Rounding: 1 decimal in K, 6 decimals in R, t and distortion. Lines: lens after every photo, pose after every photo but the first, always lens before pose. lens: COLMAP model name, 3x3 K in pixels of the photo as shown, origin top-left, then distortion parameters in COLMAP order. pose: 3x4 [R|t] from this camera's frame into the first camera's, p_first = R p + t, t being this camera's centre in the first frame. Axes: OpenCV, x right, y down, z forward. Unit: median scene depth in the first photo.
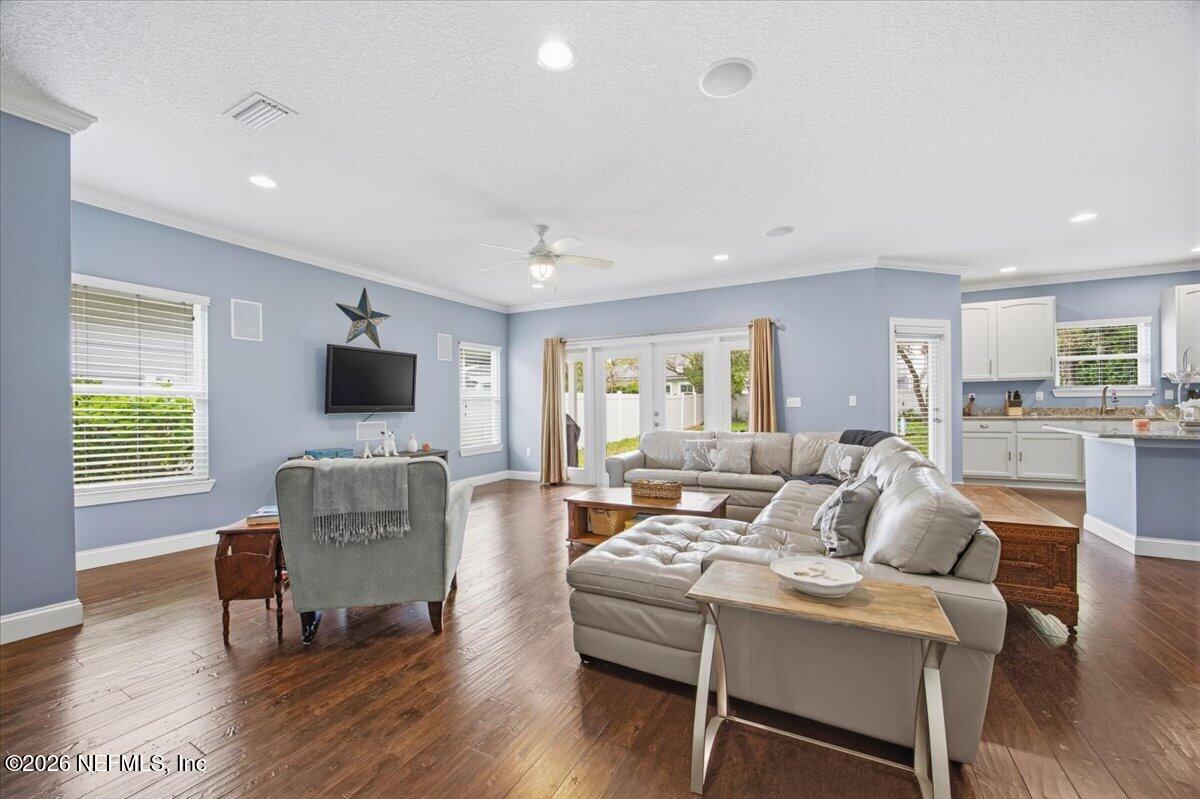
lens RADIAL K [[517.6, 0, 598.5], [0, 517.6, 403.0], [0, 0, 1]] dist [0.001370, 0.000512]
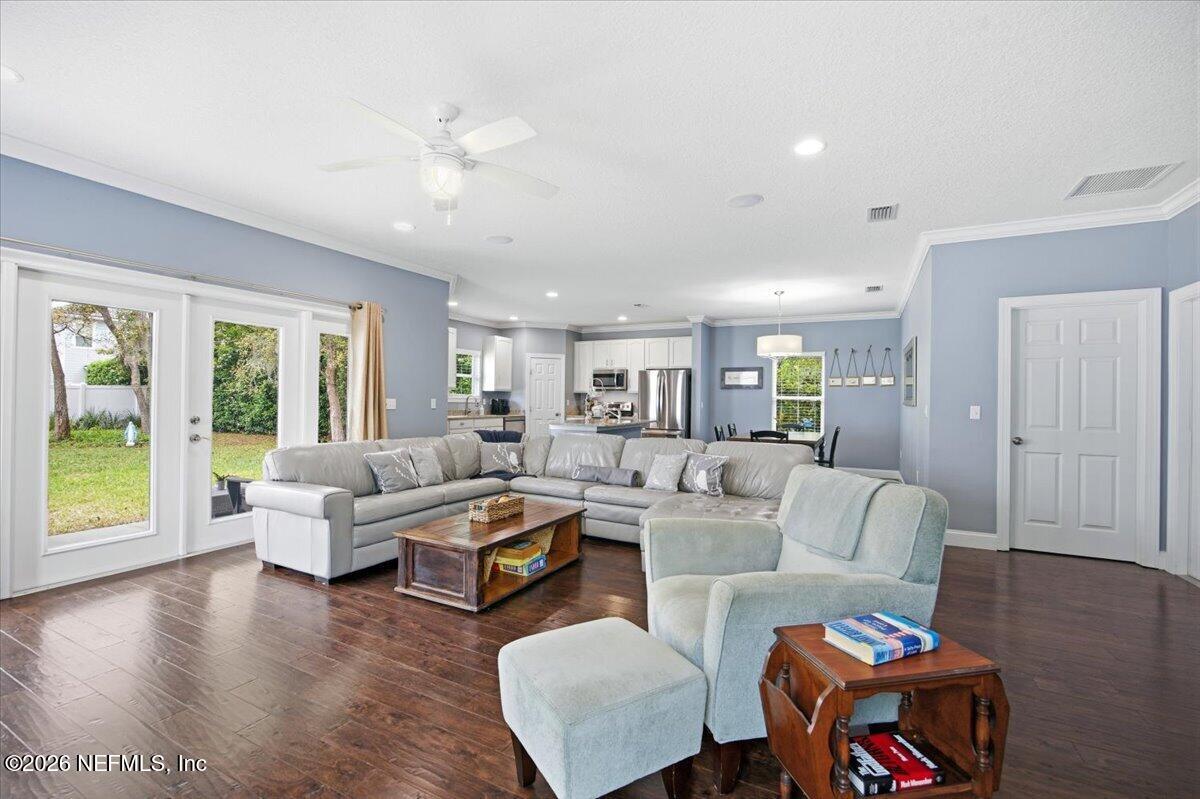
lens RADIAL K [[517.6, 0, 598.5], [0, 517.6, 403.0], [0, 0, 1]] dist [0.001370, 0.000512]
pose [[0.010131, 0.013558, 0.999857, -0.522882], [-0.012786, 0.999828, -0.013428, 0.004600], [-0.999867, -0.012648, 0.010302, 0.618916]]
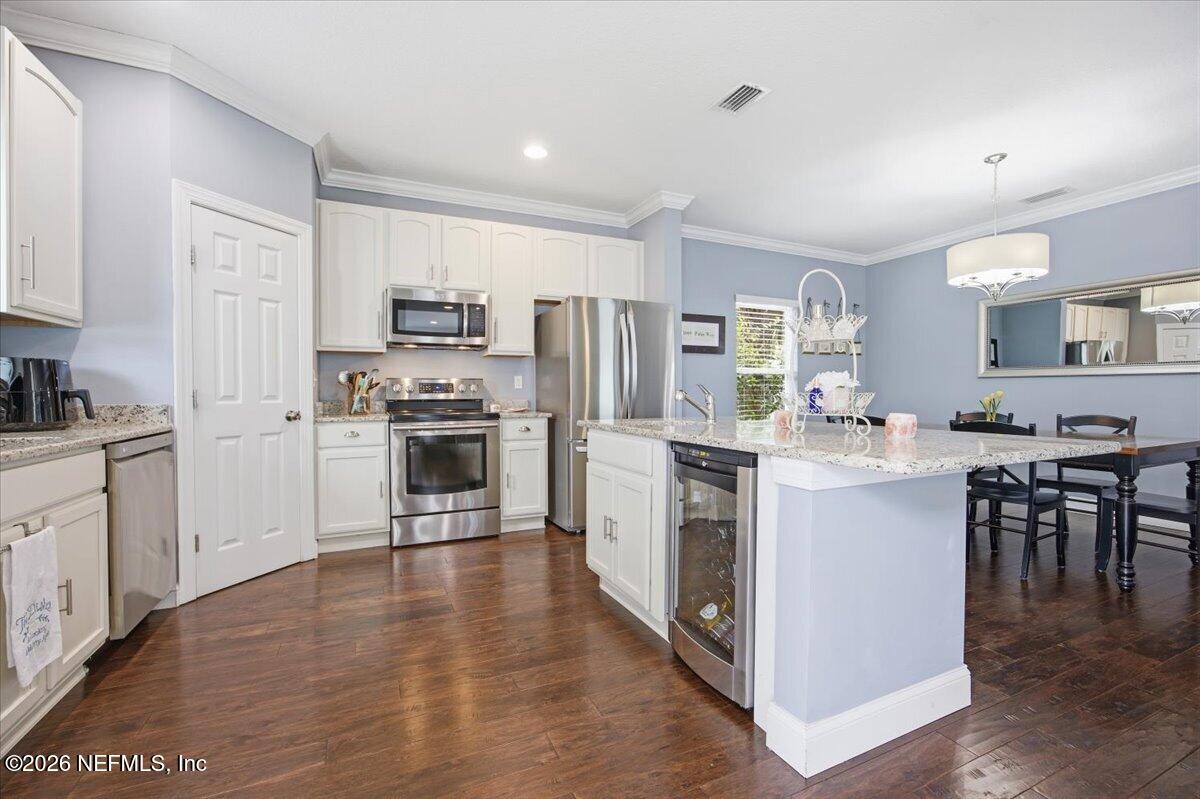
lens RADIAL K [[517.6, 0, 598.5], [0, 517.6, 403.0], [0, 0, 1]] dist [0.001370, 0.000512]
pose [[-0.773572, 0.002459, 0.633704, 0.582816], [0.013573, 0.999827, 0.012688, 0.004981], [-0.633563, 0.018416, -0.773472, 0.970004]]
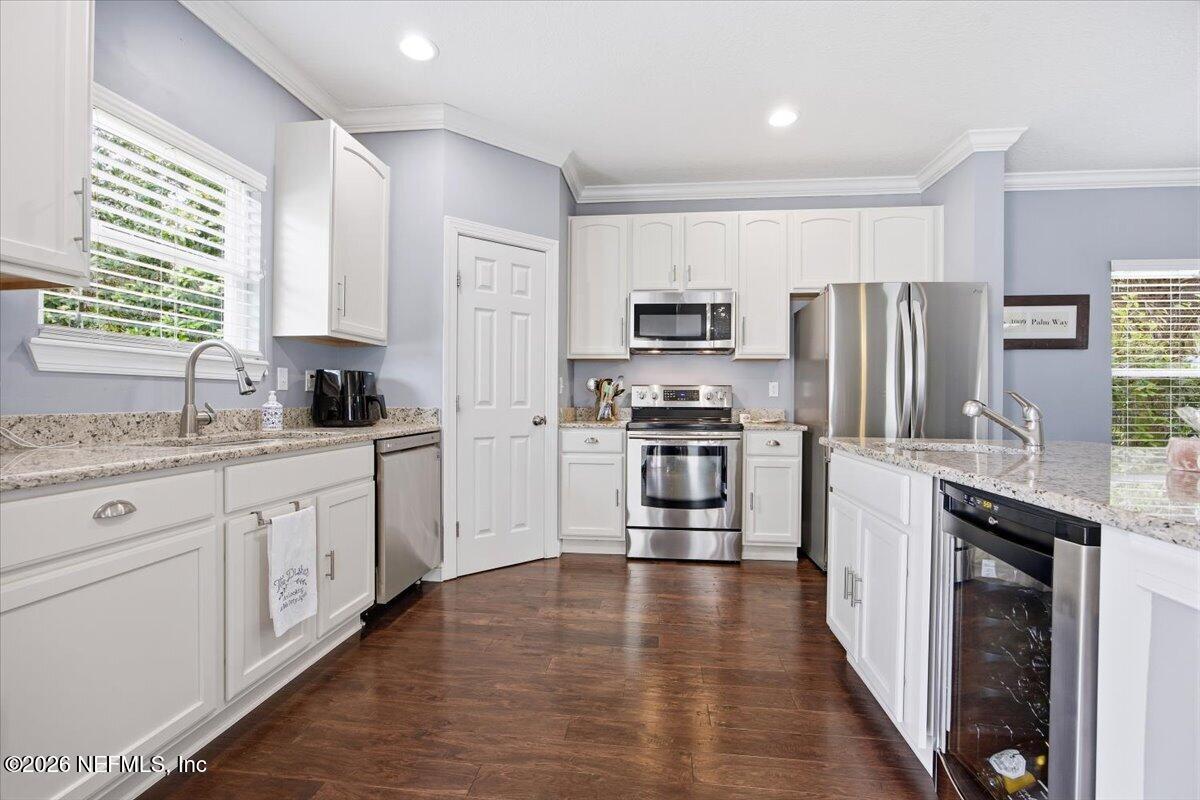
lens RADIAL K [[519.4, 0, 609.2], [0, 519.4, 401.0], [0, 0, 1]] dist [-0.032173, 0.021157]
pose [[-0.341031, 0.006636, 0.940029, 0.600720], [-0.003581, 0.999959, -0.008358, 0.003714], [-0.940045, -0.006216, -0.340993, 0.883367]]
